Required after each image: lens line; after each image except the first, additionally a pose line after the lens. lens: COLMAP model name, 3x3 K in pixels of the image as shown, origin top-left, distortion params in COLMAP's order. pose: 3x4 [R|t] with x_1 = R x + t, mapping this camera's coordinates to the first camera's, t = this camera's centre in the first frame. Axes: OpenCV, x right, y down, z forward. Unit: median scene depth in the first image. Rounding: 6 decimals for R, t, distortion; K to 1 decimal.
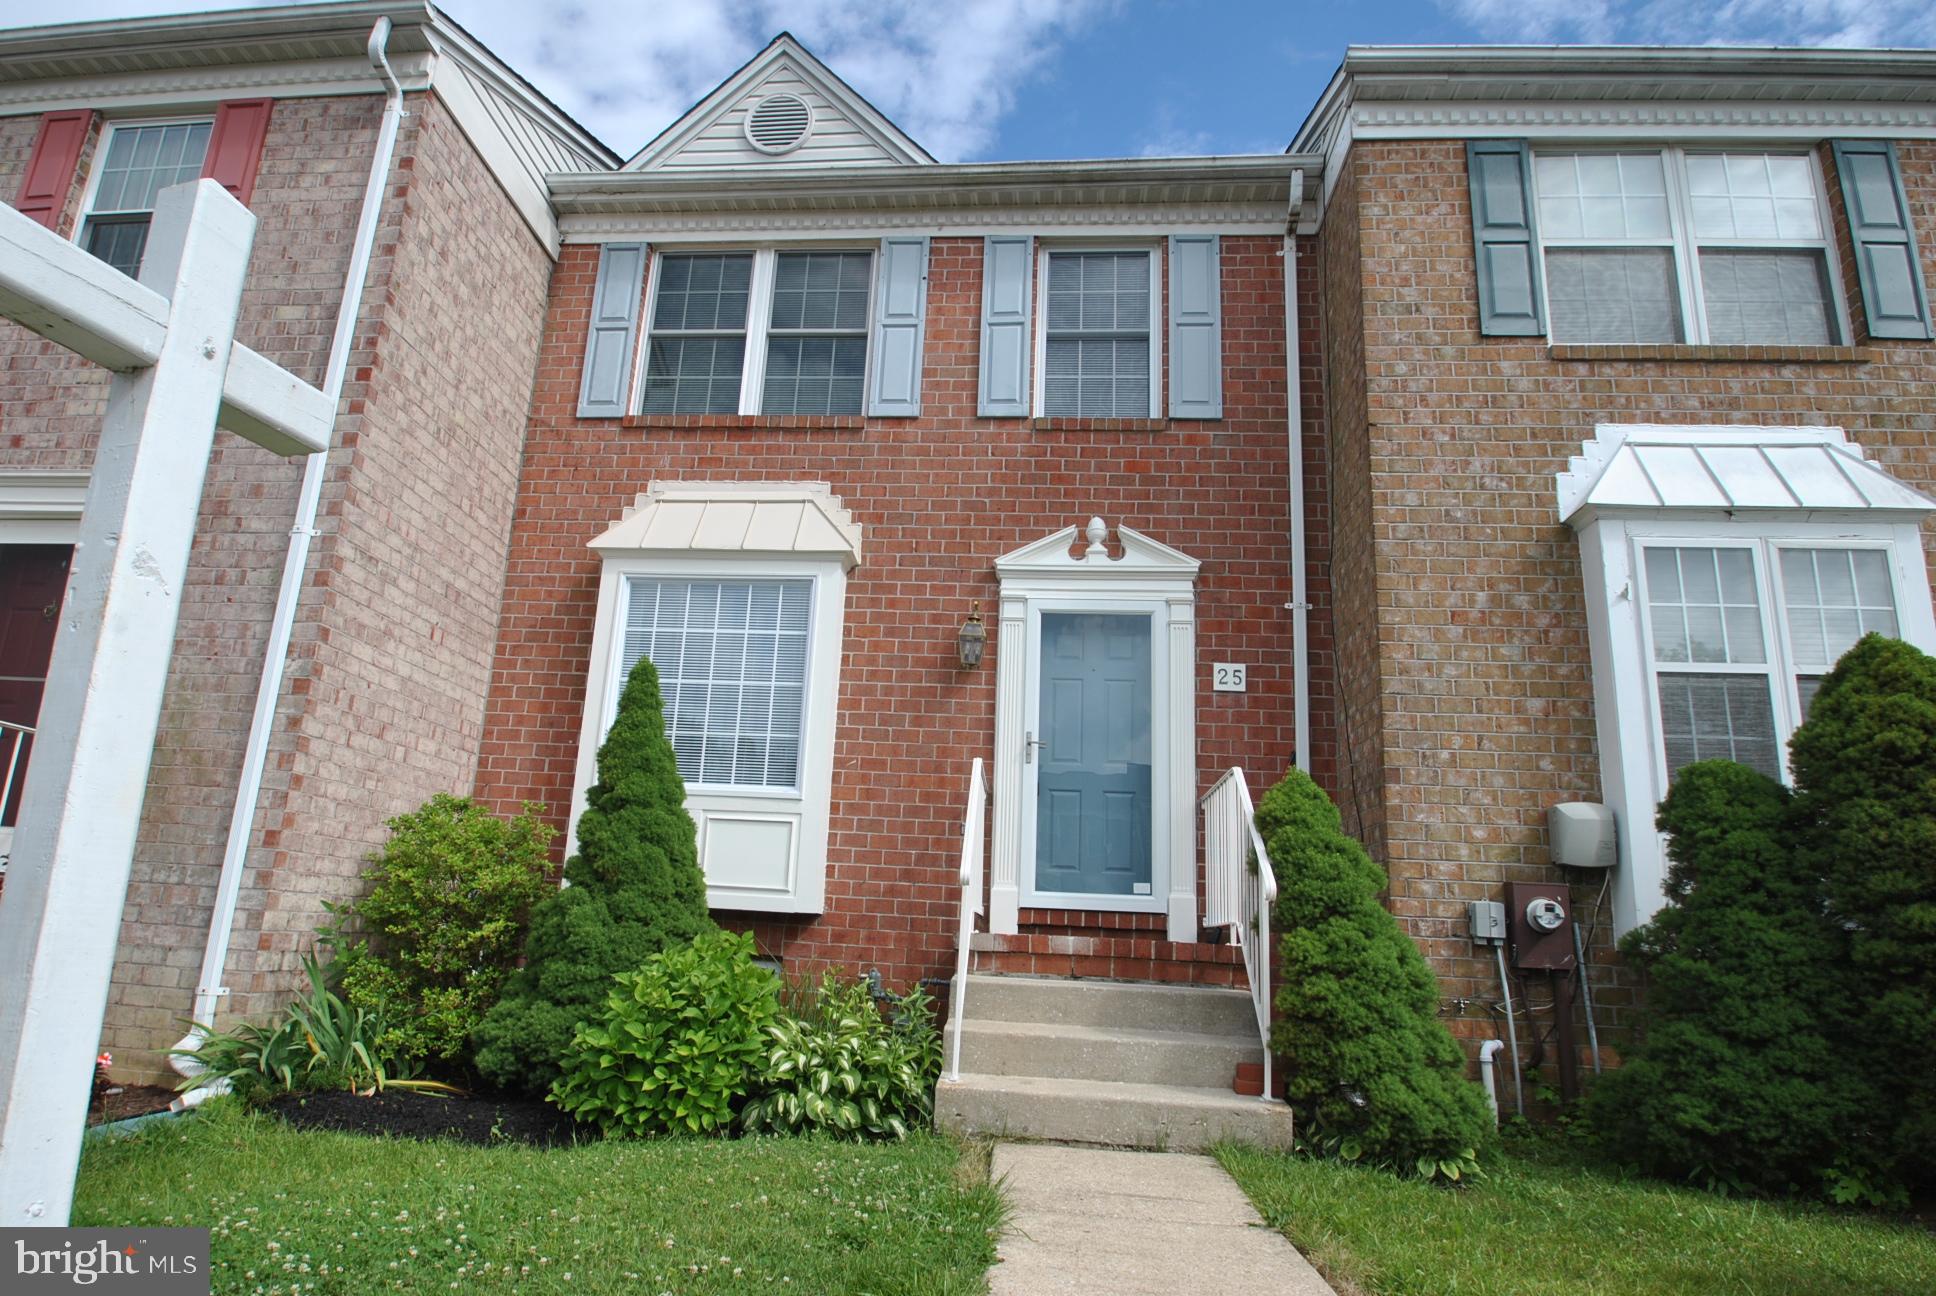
lens RADIAL K [[1048.2, 0, 960.3], [0, 1048.2, 679.1], [0, 0, 1]] dist [-0.011263, -0.013594]
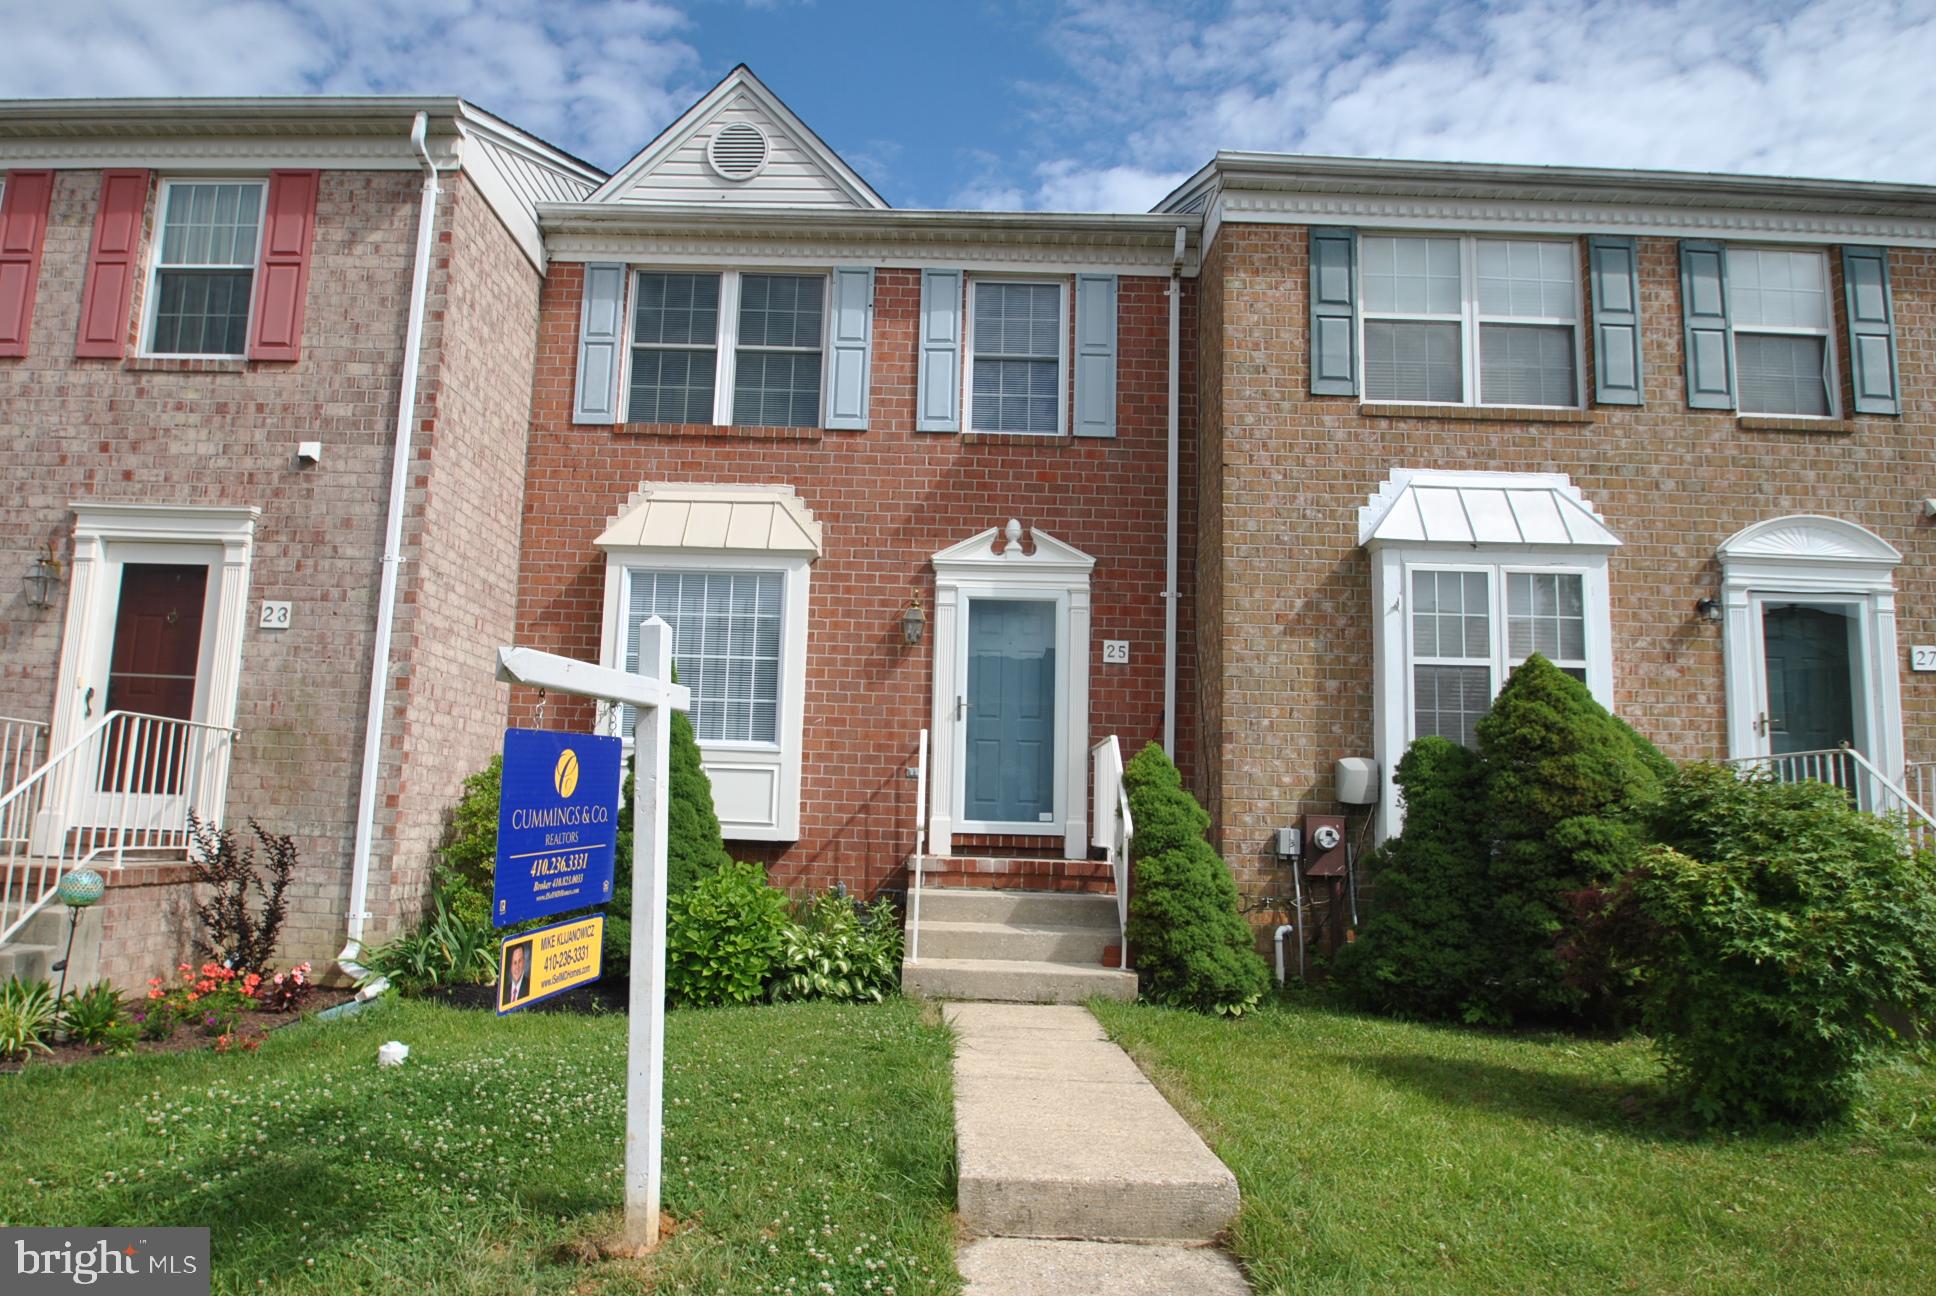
lens RADIAL K [[1177.9, 0, 968.0], [0, 1177.9, 648.0], [0, 0, 1]] dist [-0.033349, -0.002144]
pose [[0.995845, -0.005223, 0.090917, -0.058560], [-0.004256, 0.994594, 0.103751, -0.170772], [-0.090968, -0.103707, 0.990439, -0.446393]]
